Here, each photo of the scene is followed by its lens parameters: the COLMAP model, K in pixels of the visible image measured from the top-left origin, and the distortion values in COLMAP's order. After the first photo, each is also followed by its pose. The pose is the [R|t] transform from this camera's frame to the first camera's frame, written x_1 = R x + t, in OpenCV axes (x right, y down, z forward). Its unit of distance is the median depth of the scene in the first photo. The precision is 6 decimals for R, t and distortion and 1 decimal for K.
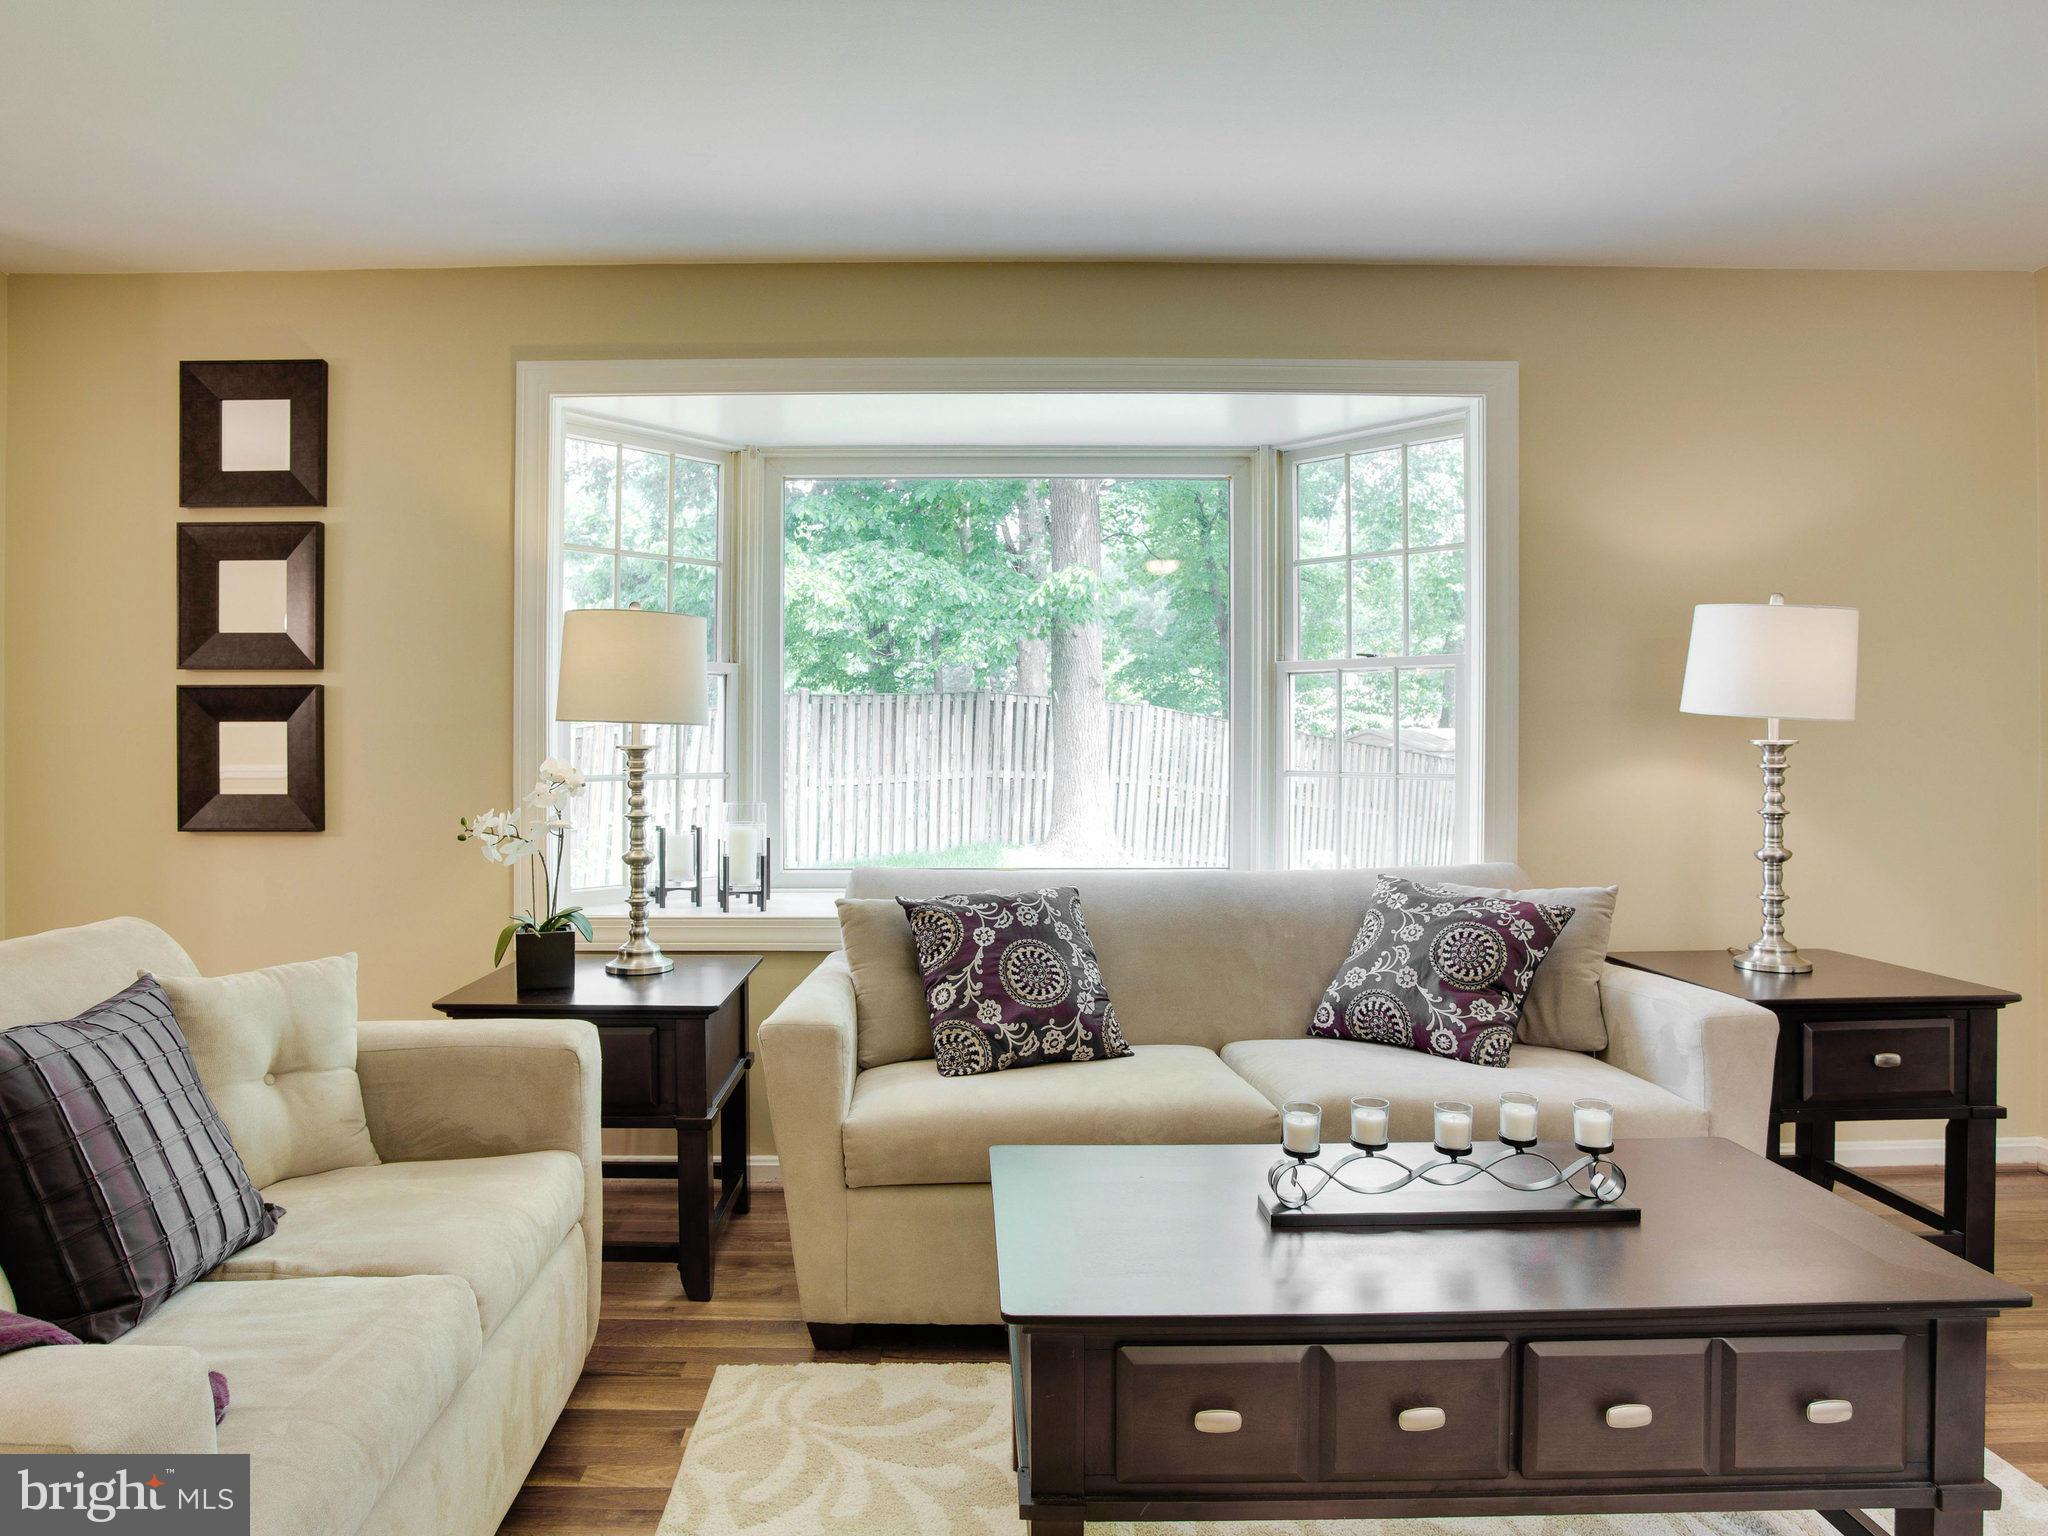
lens RADIAL K [[1235.3, 0, 924.5], [0, 1235.3, 740.4], [0, 0, 1]] dist [-0.078809, 0.033753]
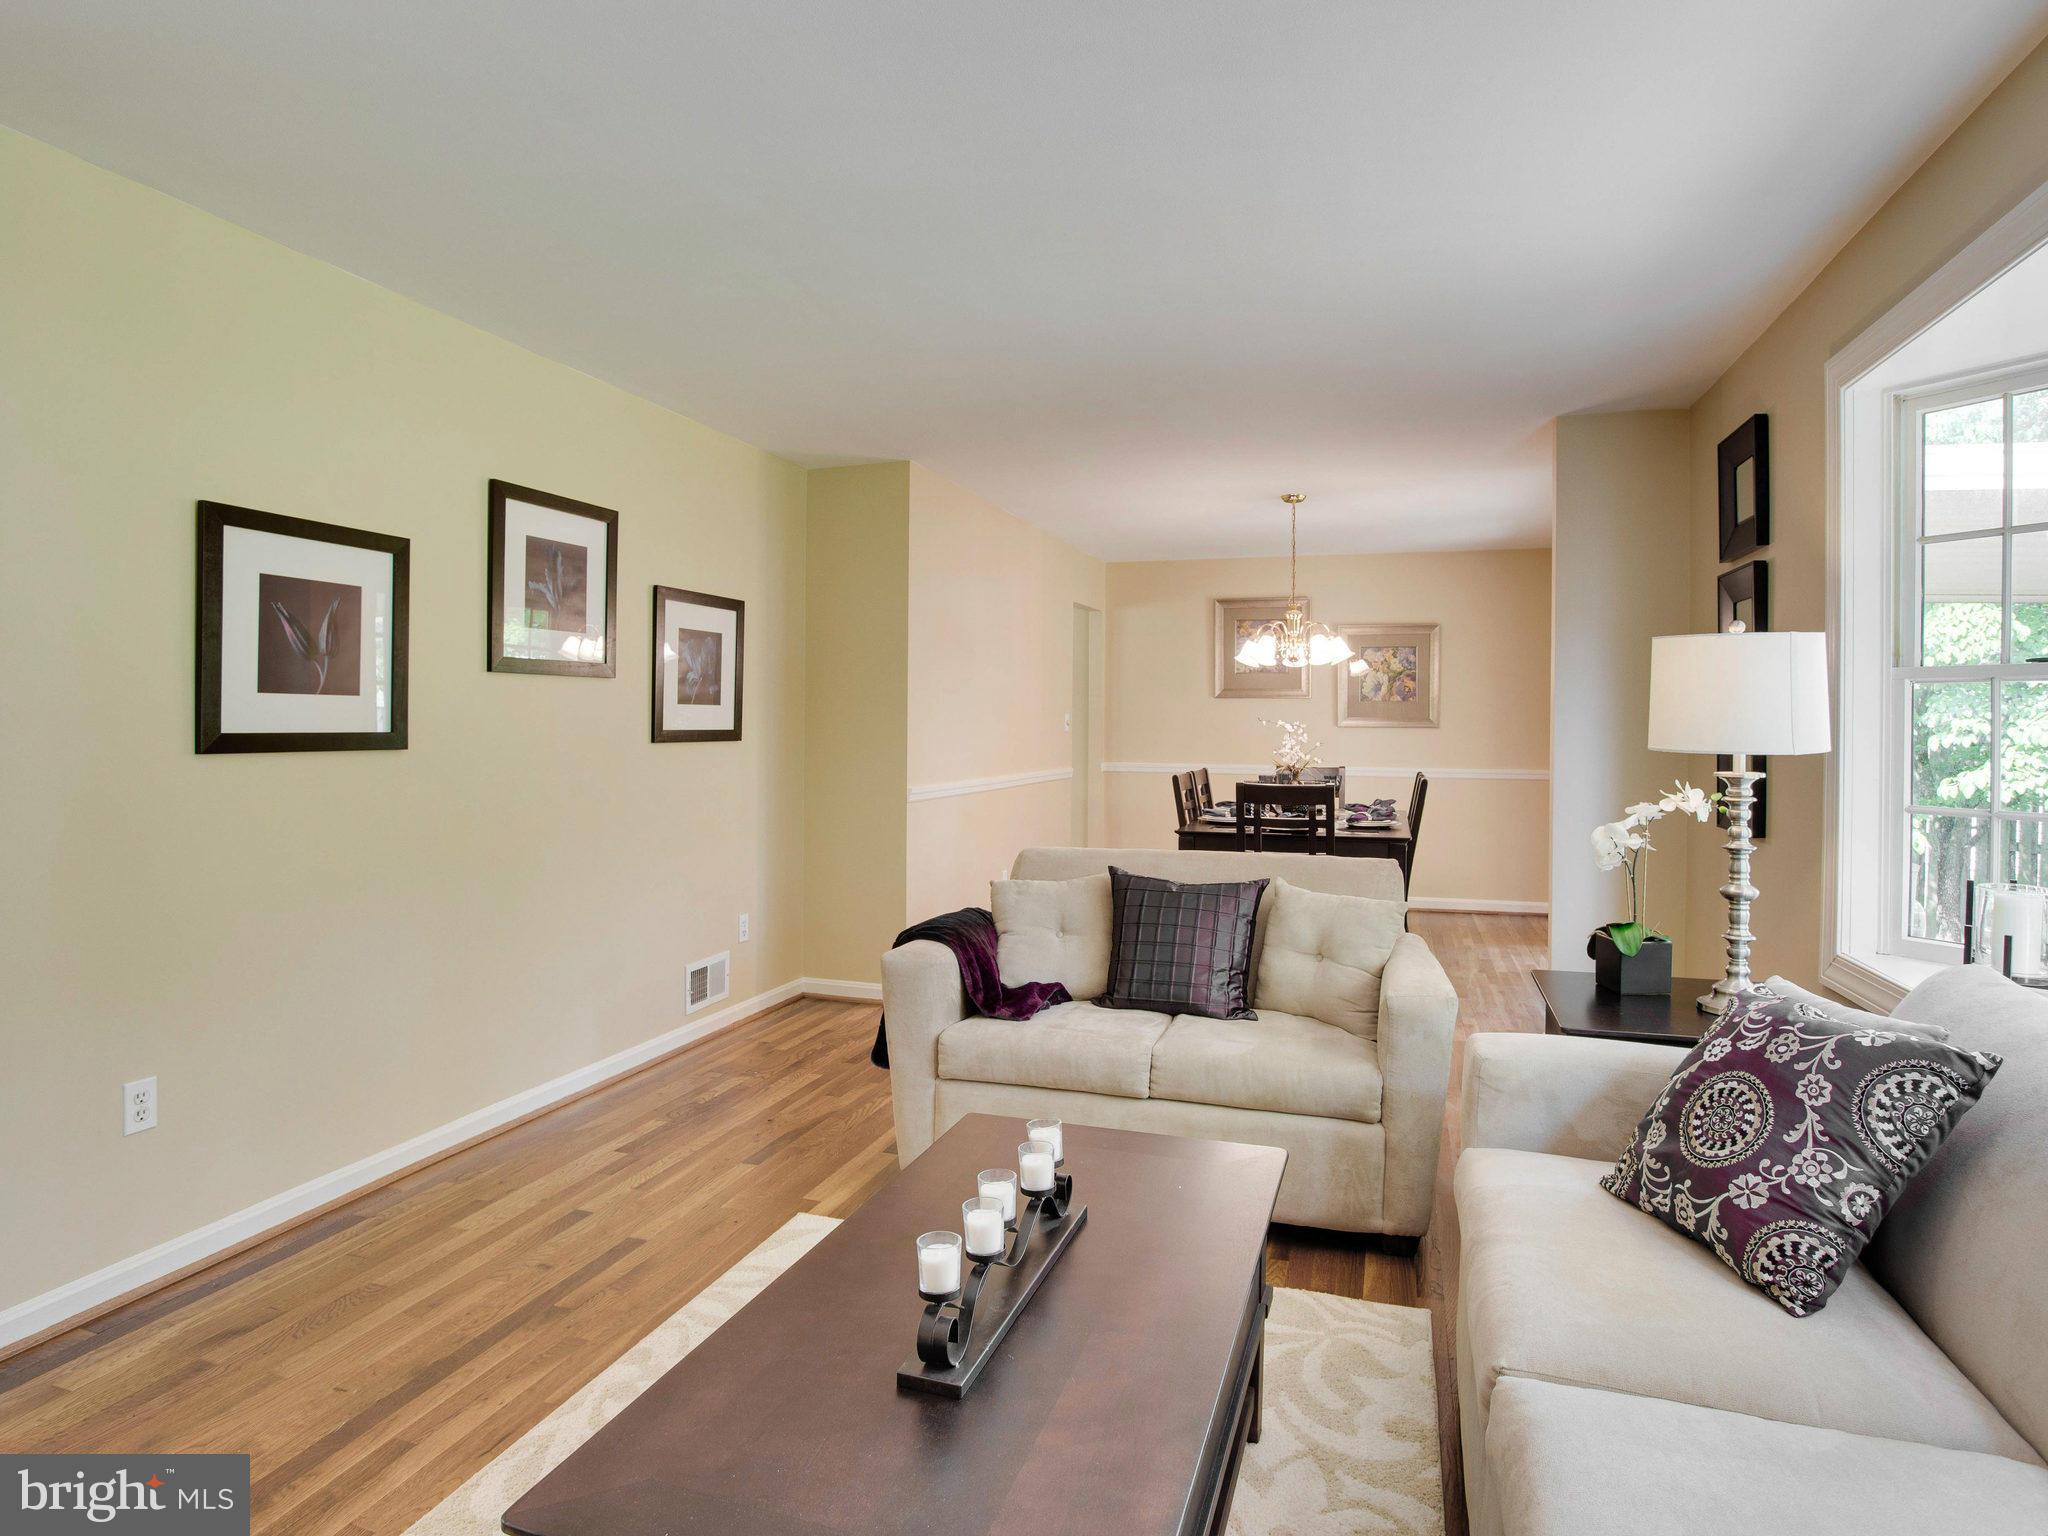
lens RADIAL K [[1138.4, 0, 1046.8], [0, 1138.4, 726.2], [0, 0, 1]] dist [-0.072967, 0.033394]
pose [[-0.286774, 0.003385, -0.957992, 0.776440], [-0.005331, 0.999973, 0.005129, -0.035098], [0.957983, 0.006578, -0.286749, 0.781212]]
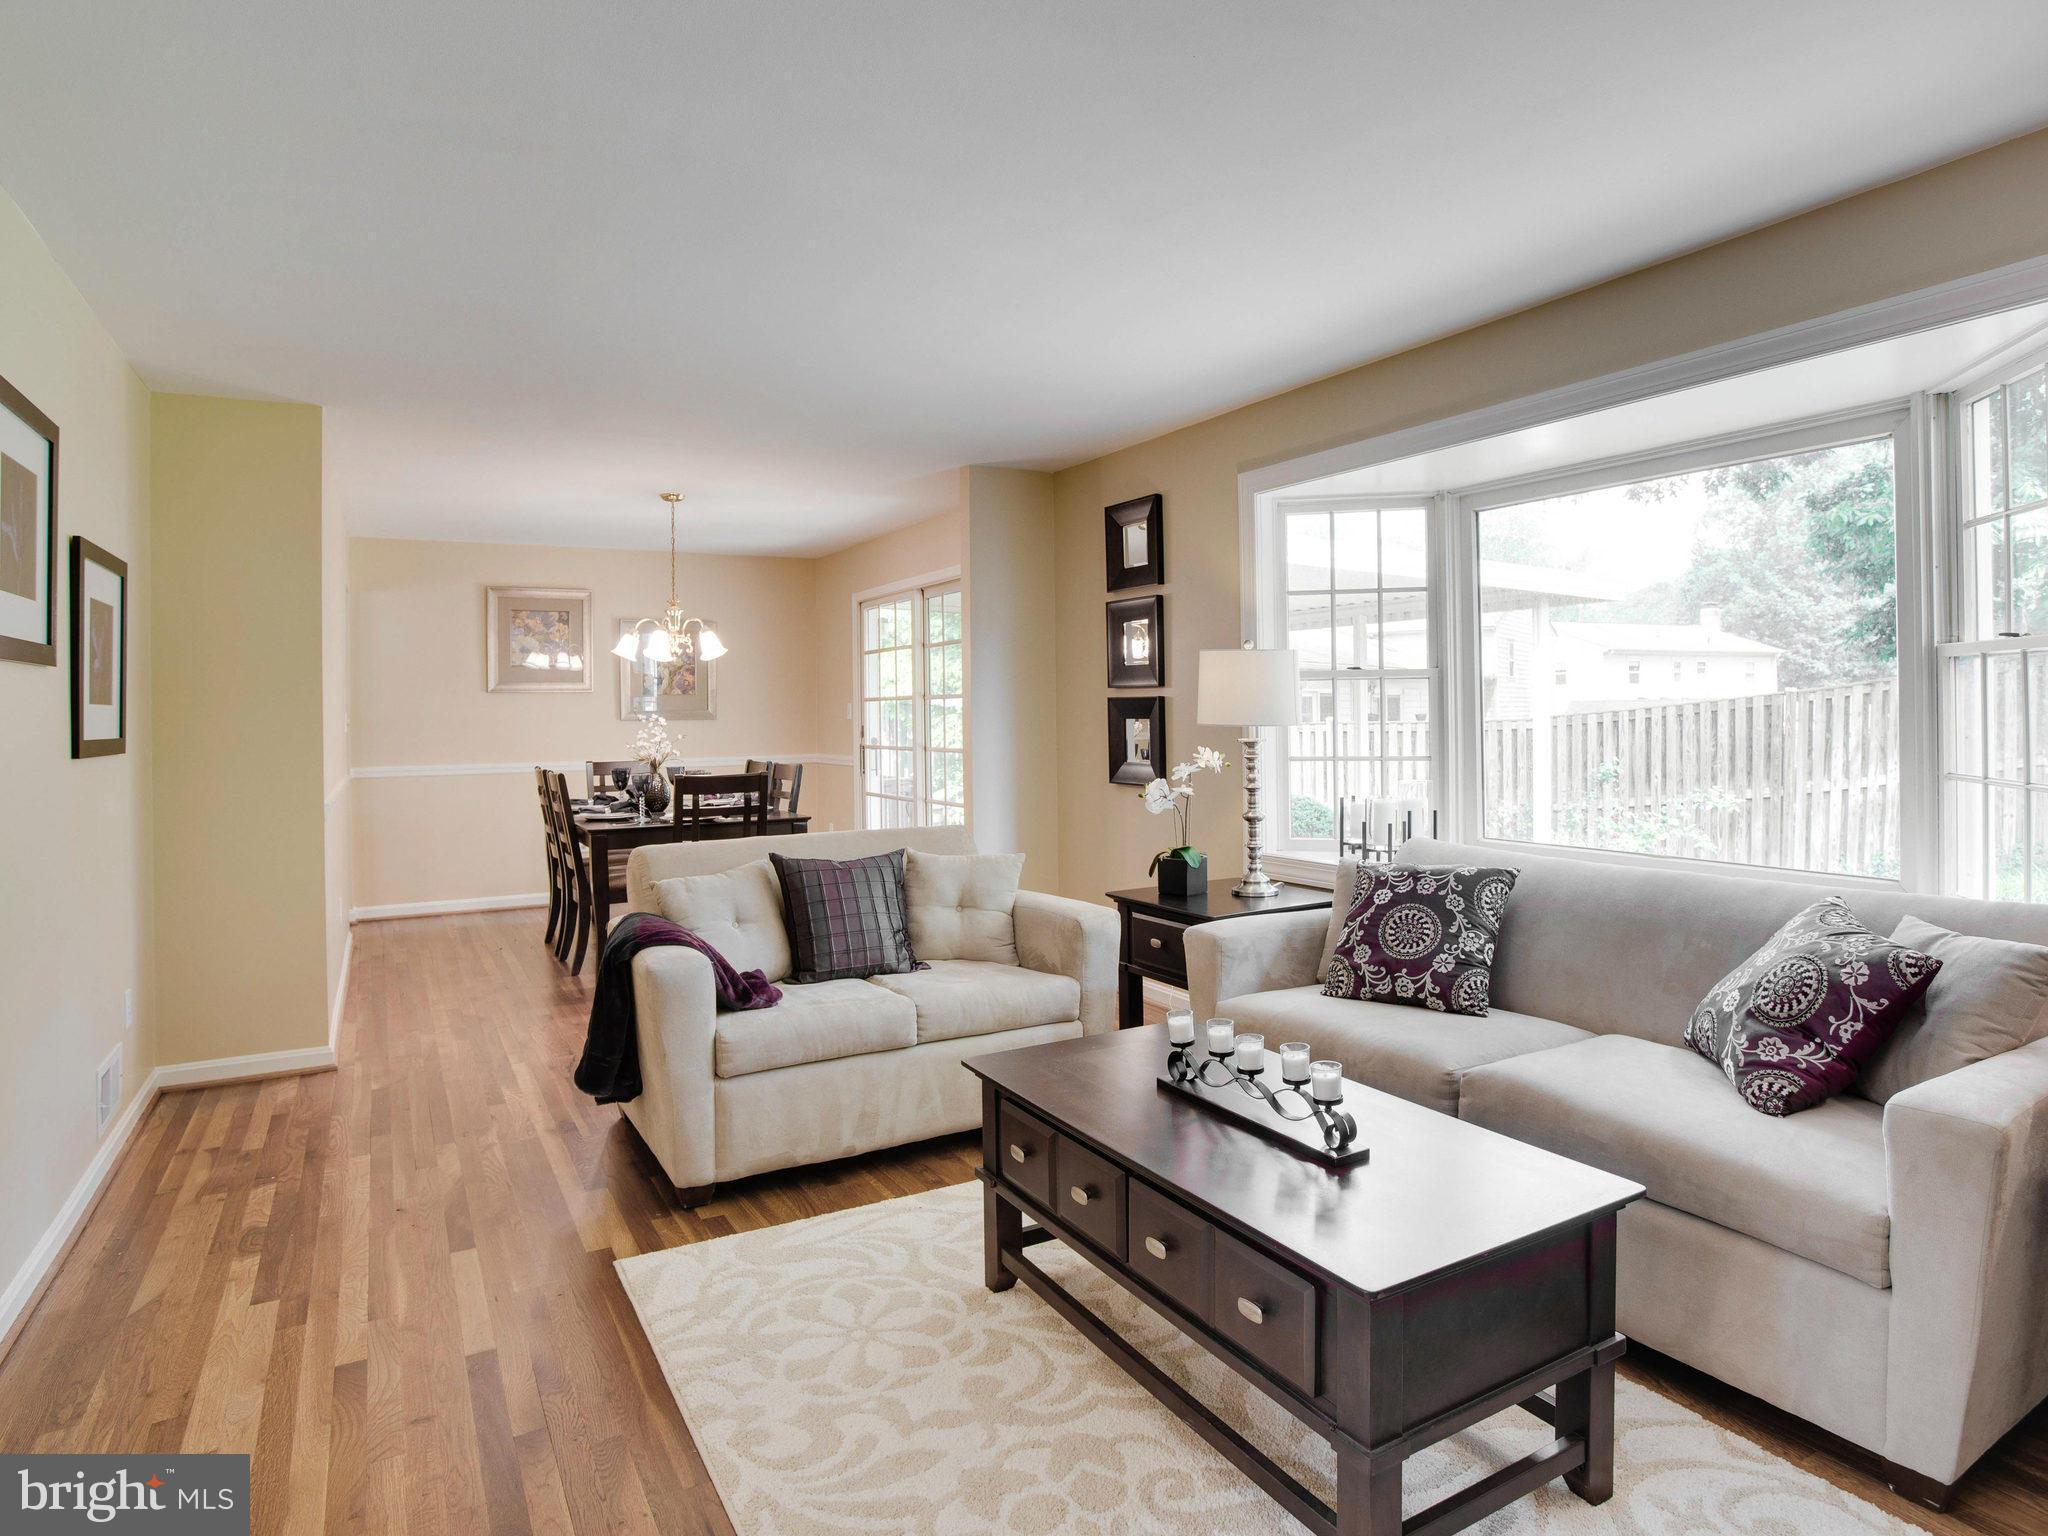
lens RADIAL K [[1138.4, 0, 1046.8], [0, 1138.4, 726.2], [0, 0, 1]] dist [-0.072967, 0.033394]
pose [[0.517566, 0.006075, -0.855622, 0.836383], [0.013754, 0.999787, 0.015419, -0.037341], [0.855533, -0.019748, 0.517372, 0.106180]]
